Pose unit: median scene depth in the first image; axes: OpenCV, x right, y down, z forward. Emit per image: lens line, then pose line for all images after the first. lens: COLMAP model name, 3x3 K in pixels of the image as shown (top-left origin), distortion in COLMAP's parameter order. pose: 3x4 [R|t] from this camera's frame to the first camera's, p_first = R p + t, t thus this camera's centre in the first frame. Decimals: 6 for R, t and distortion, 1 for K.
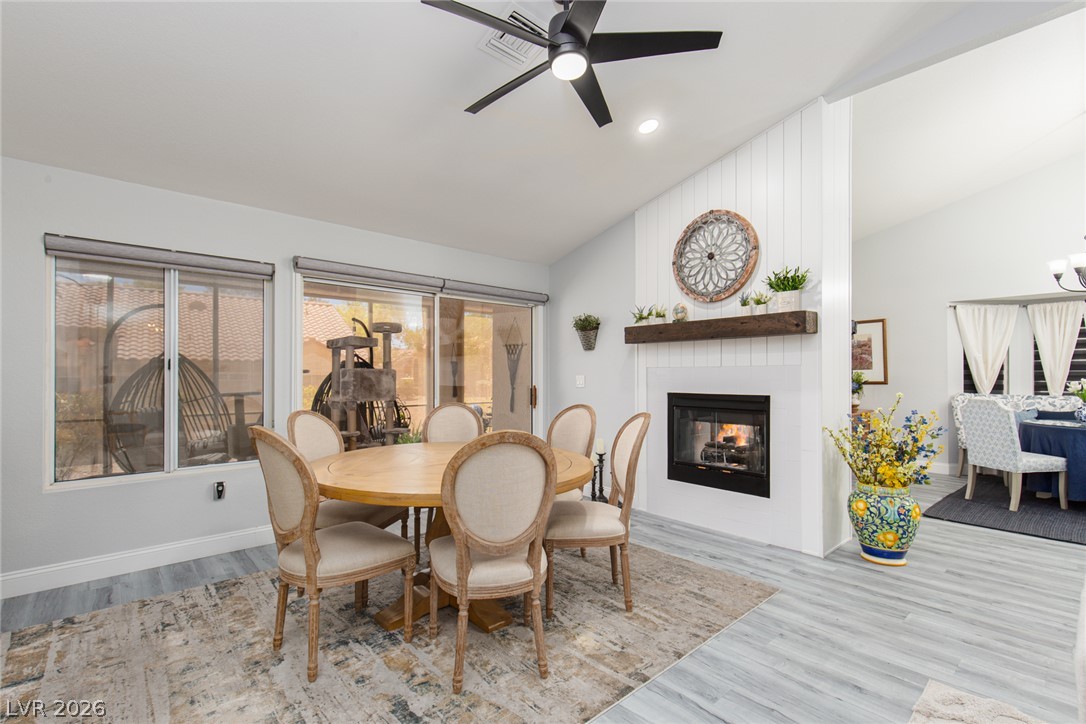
lens RADIAL K [[490.4, 0, 541.4], [0, 490.4, 372.9], [0, 0, 1]] dist [0.005045, 0.000720]
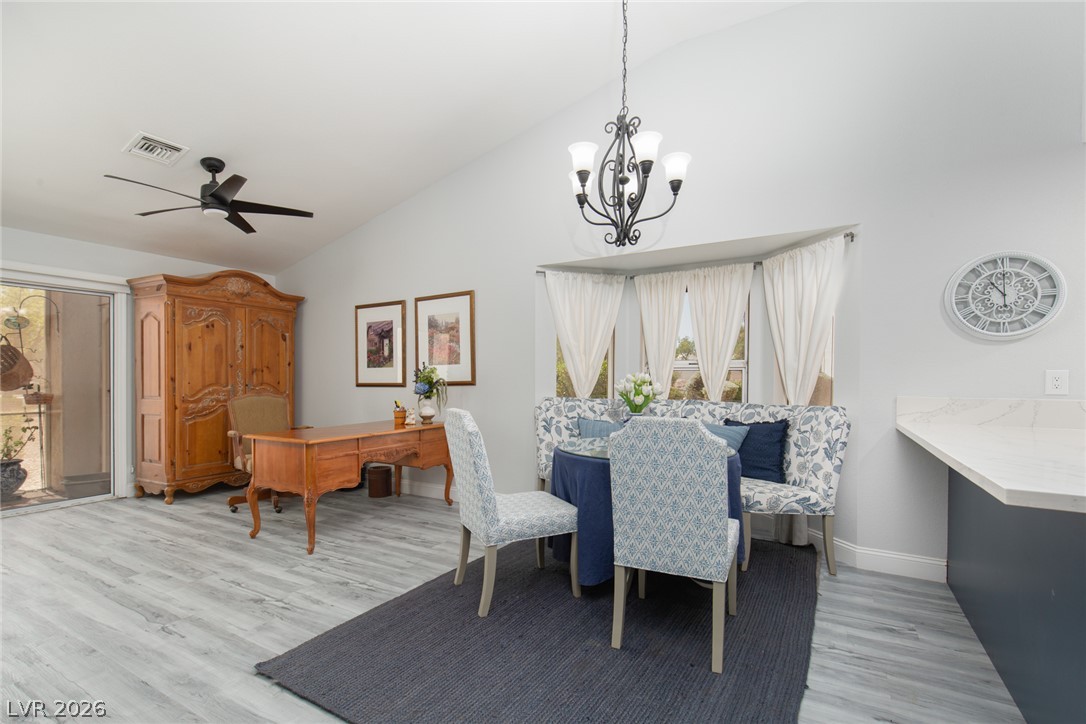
lens RADIAL K [[490.4, 0, 533.0], [0, 490.4, 380.0], [0, 0, 1]] dist [0.005045, 0.000720]
pose [[0.955995, -0.001080, 0.293380, 1.250103], [-0.000897, 0.999978, 0.006604, 0.024247], [-0.293381, -0.006577, 0.955973, 0.687588]]
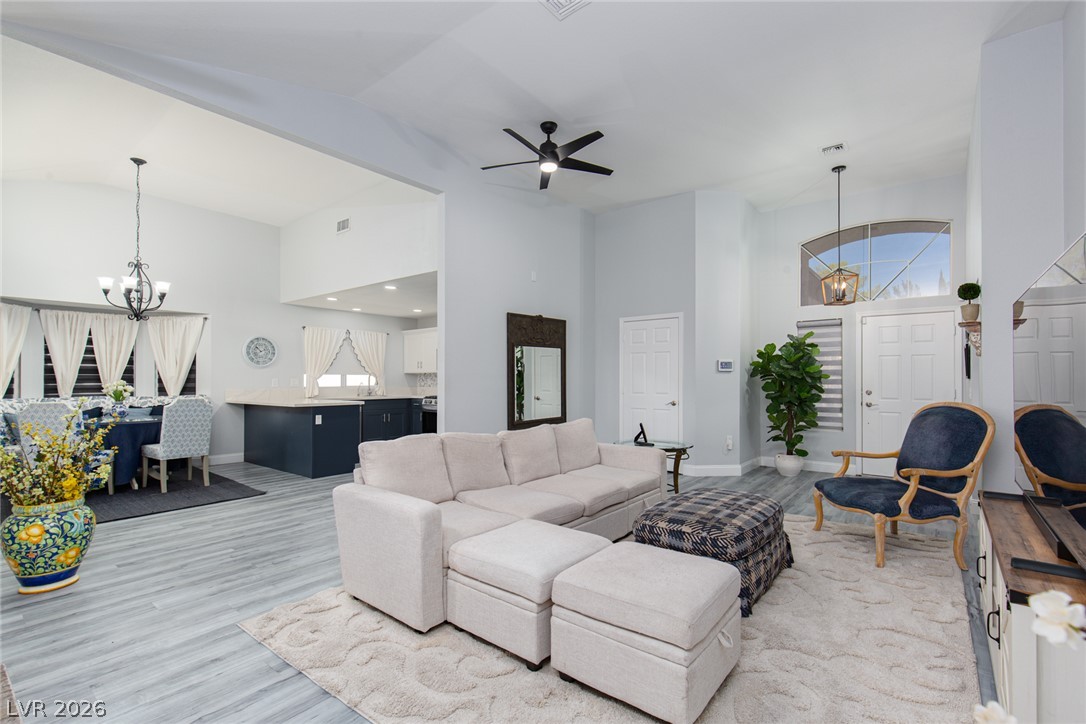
lens RADIAL K [[490.4, 0, 540.2], [0, 490.4, 379.0], [0, 0, 1]] dist [0.005045, 0.000720]
pose [[-0.140081, -0.005718, 0.990123, -0.322630], [-0.000666, 0.999984, 0.005681, -0.001233], [-0.990140, 0.000136, -0.140083, 0.248115]]
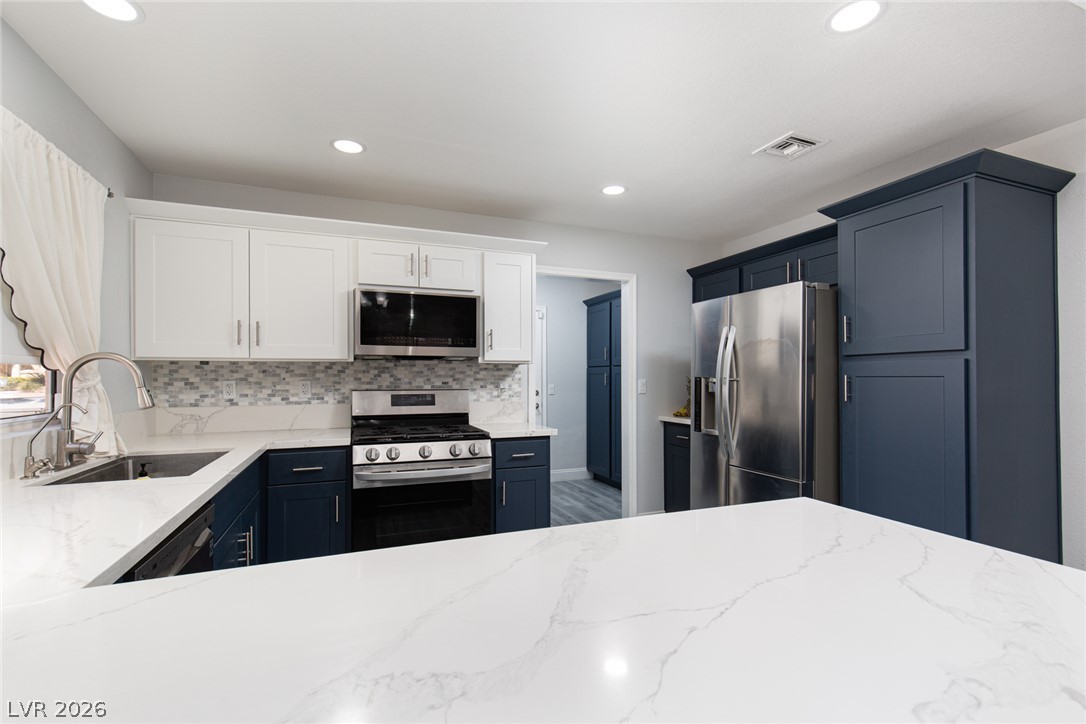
lens RADIAL K [[490.4, 0, 538.2], [0, 490.4, 373.0], [0, 0, 1]] dist [0.005045, 0.000720]
pose [[-0.928801, -0.000024, 0.370580, 1.974924], [-0.000426, 0.999999, -0.001004, 0.002888], [-0.370579, -0.001090, -0.928800, 1.200421]]
